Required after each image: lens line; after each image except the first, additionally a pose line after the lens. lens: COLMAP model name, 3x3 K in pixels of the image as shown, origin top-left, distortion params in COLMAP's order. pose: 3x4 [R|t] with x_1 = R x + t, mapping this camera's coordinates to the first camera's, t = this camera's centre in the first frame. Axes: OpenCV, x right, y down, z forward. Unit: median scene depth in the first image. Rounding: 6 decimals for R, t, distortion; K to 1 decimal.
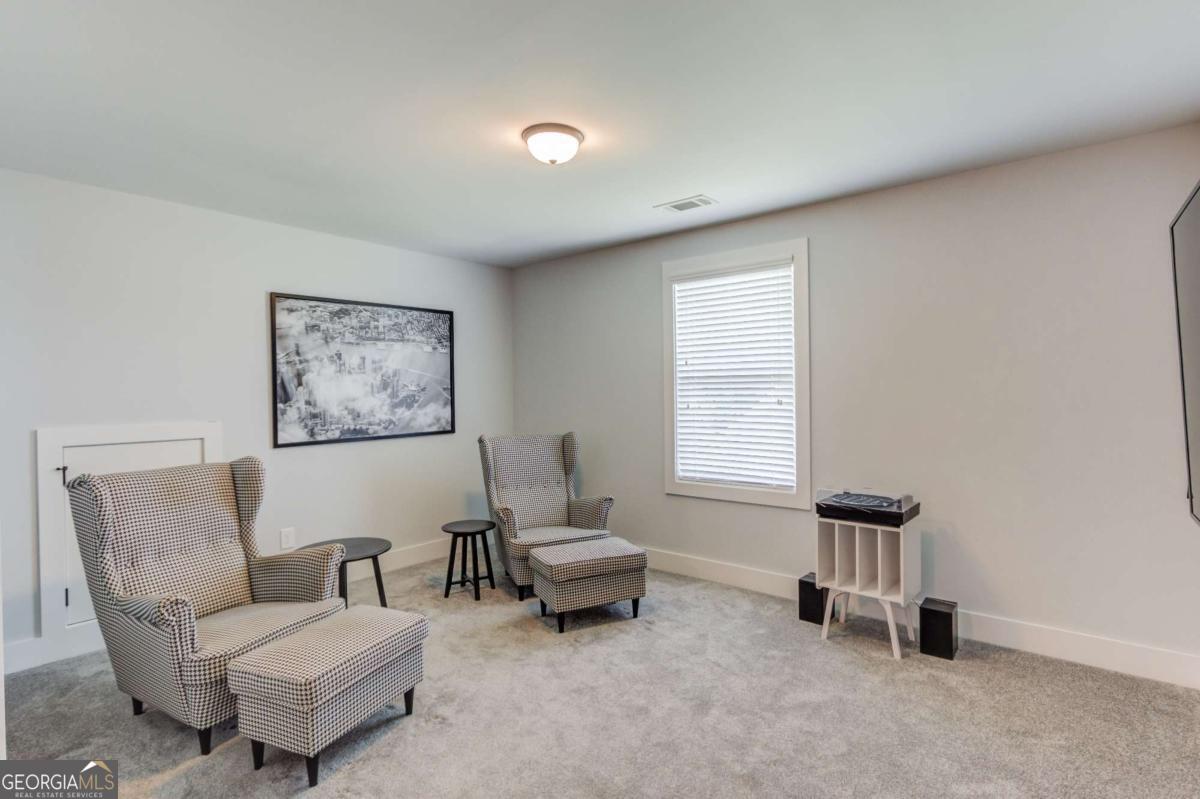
lens RADIAL K [[586.5, 0, 589.9], [0, 586.5, 397.5], [0, 0, 1]] dist [-0.003870, 0.004824]
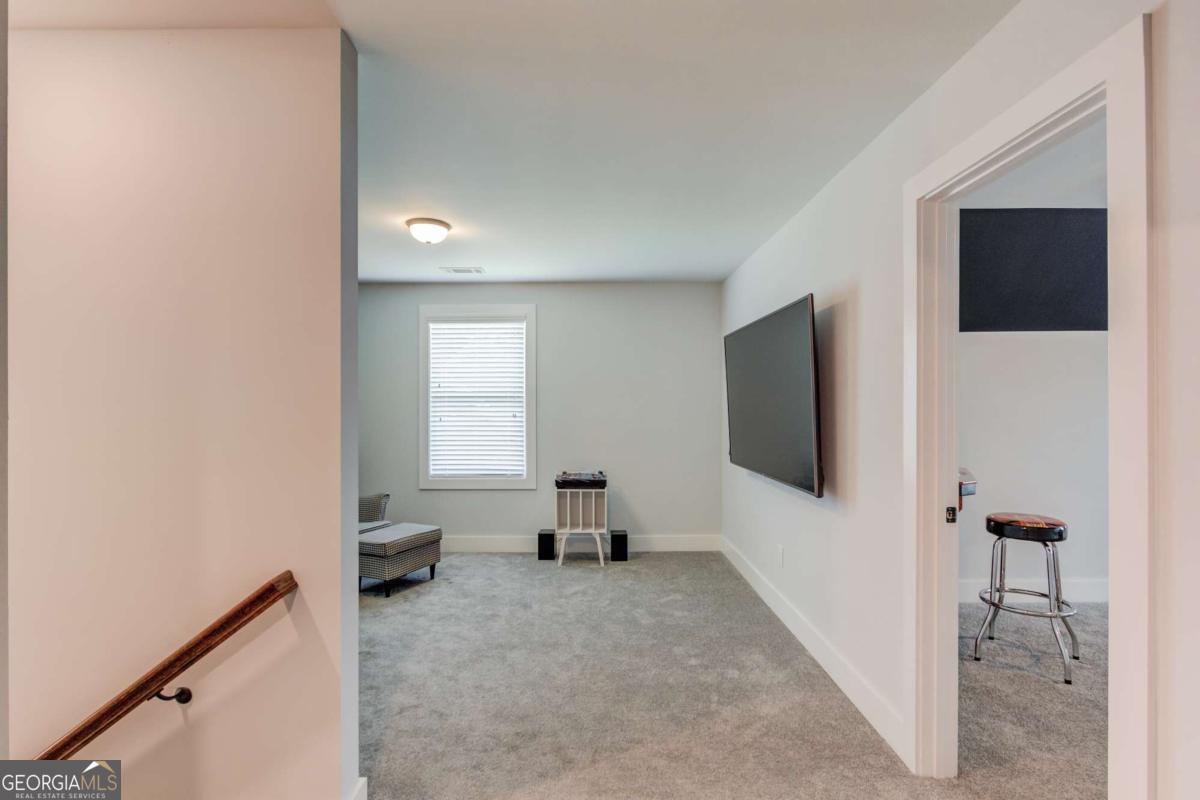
lens RADIAL K [[586.5, 0, 598.9], [0, 586.5, 403.9], [0, 0, 1]] dist [-0.003870, 0.004824]
pose [[0.763369, 0.016515, 0.645752, -0.681033], [-0.003207, 0.999758, -0.021779, 0.014102], [-0.645955, 0.014554, 0.763237, -0.343720]]
